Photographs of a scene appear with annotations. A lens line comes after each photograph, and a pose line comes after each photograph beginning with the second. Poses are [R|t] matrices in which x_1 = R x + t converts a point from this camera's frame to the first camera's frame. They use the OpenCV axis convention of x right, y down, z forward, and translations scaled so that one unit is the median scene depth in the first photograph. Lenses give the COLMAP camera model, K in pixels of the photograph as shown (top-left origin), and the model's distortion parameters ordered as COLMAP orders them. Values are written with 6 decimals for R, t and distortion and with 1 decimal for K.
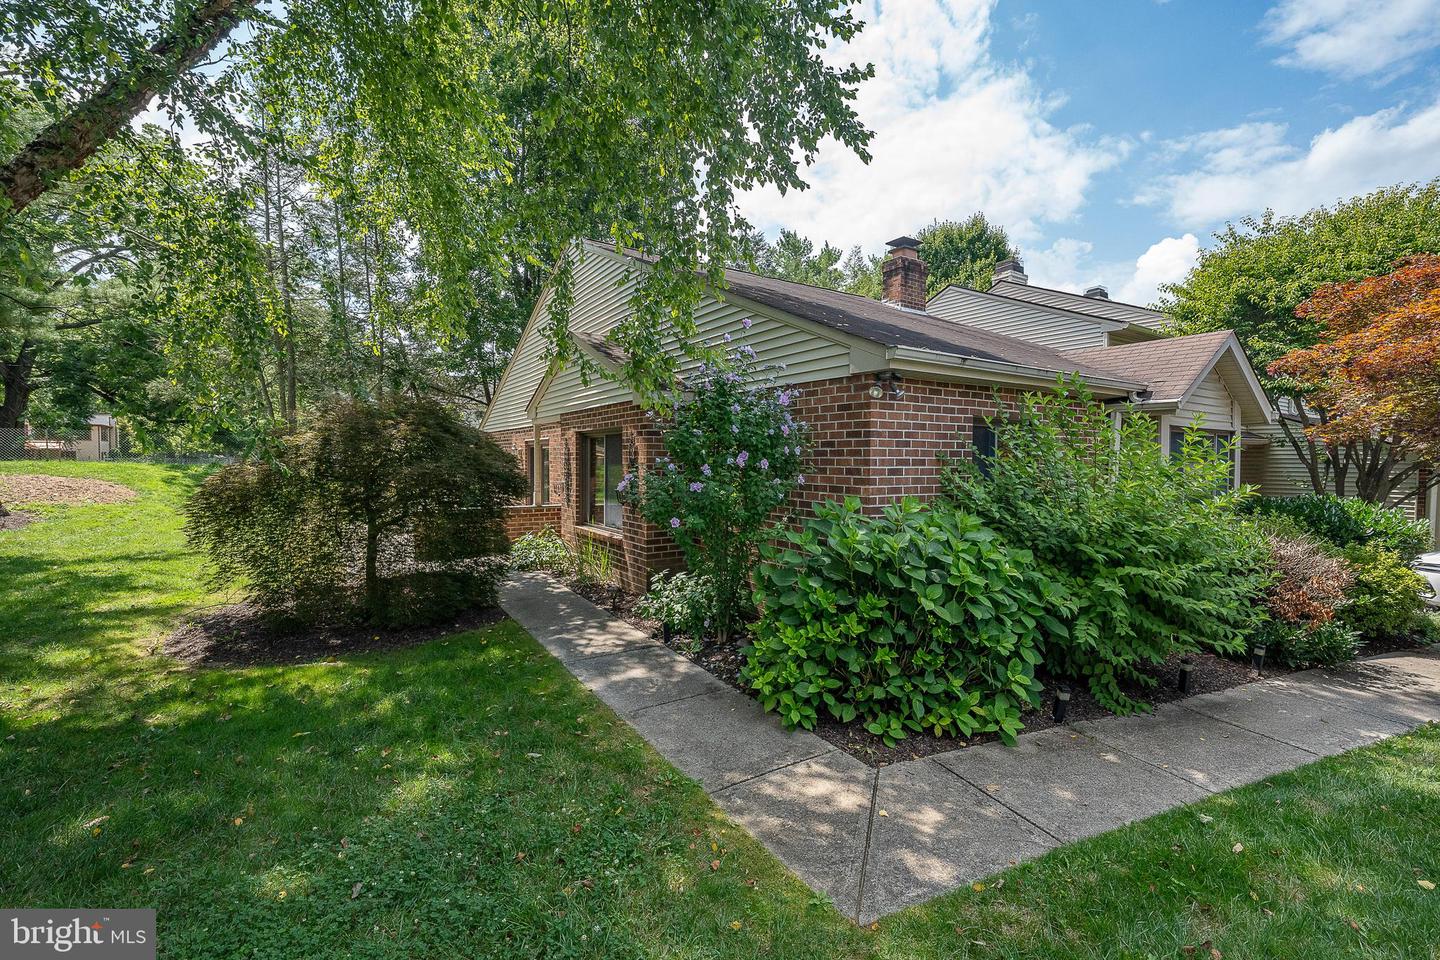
lens RADIAL K [[640.0, 0, 716.2], [0, 640.0, 479.2], [0, 0, 1]] dist [0.000170, -0.000003]
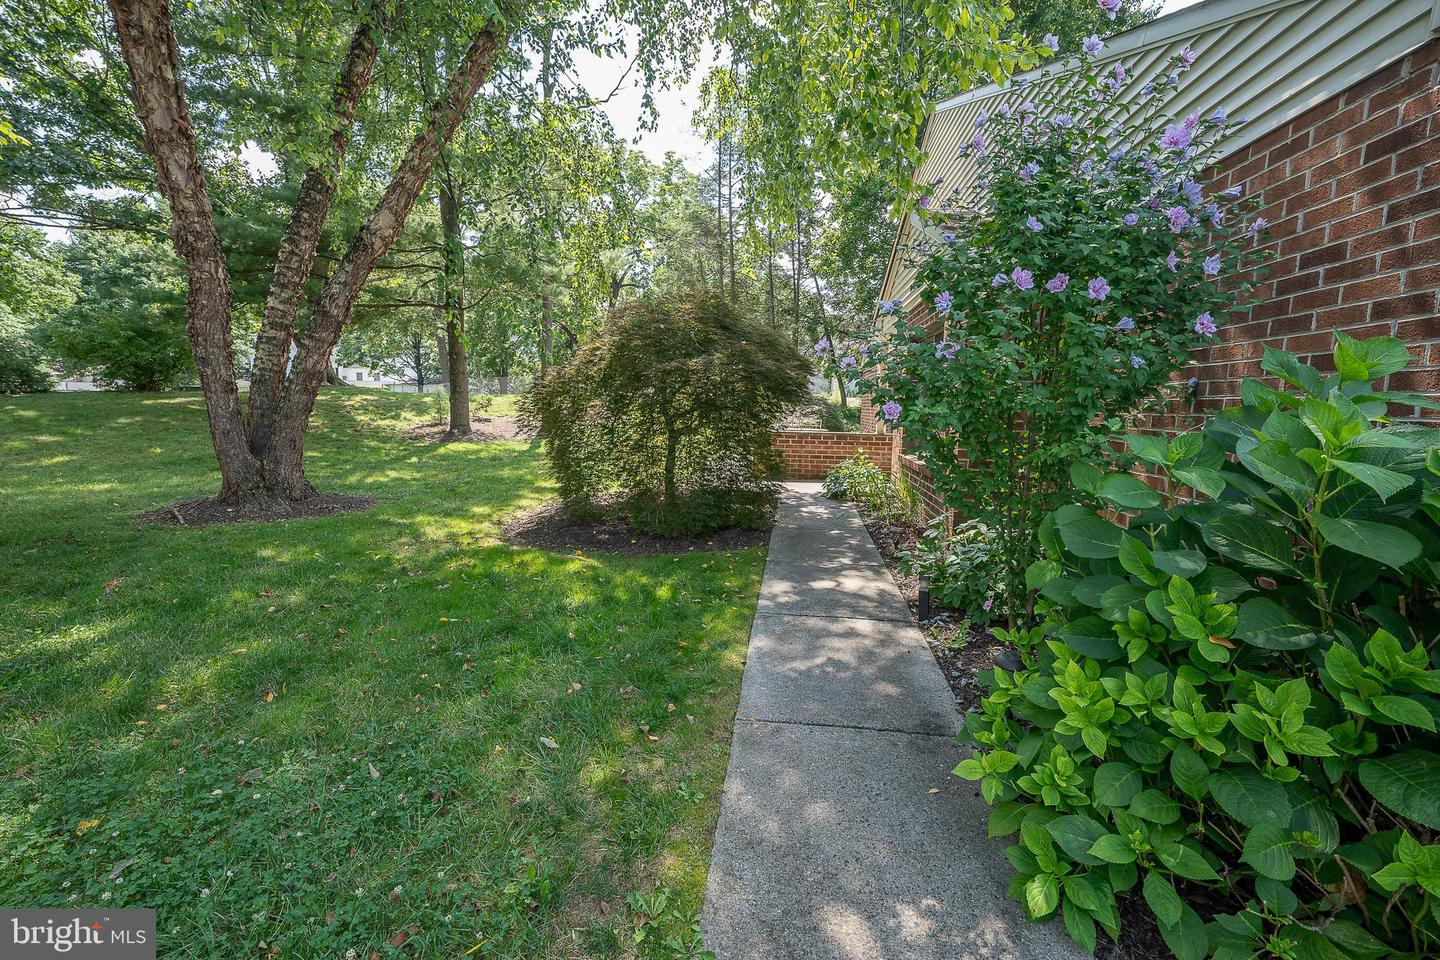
lens RADIAL K [[584.7, 0, 715.6], [0, 584.7, 477.3], [0, 0, 1]] dist [-0.000116, 0.000708]
pose [[0.775913, 0.092762, -0.623982, 0.158295], [-0.043063, 0.994611, 0.094312, 0.094043], [0.629368, -0.046308, 0.775727, 0.590989]]
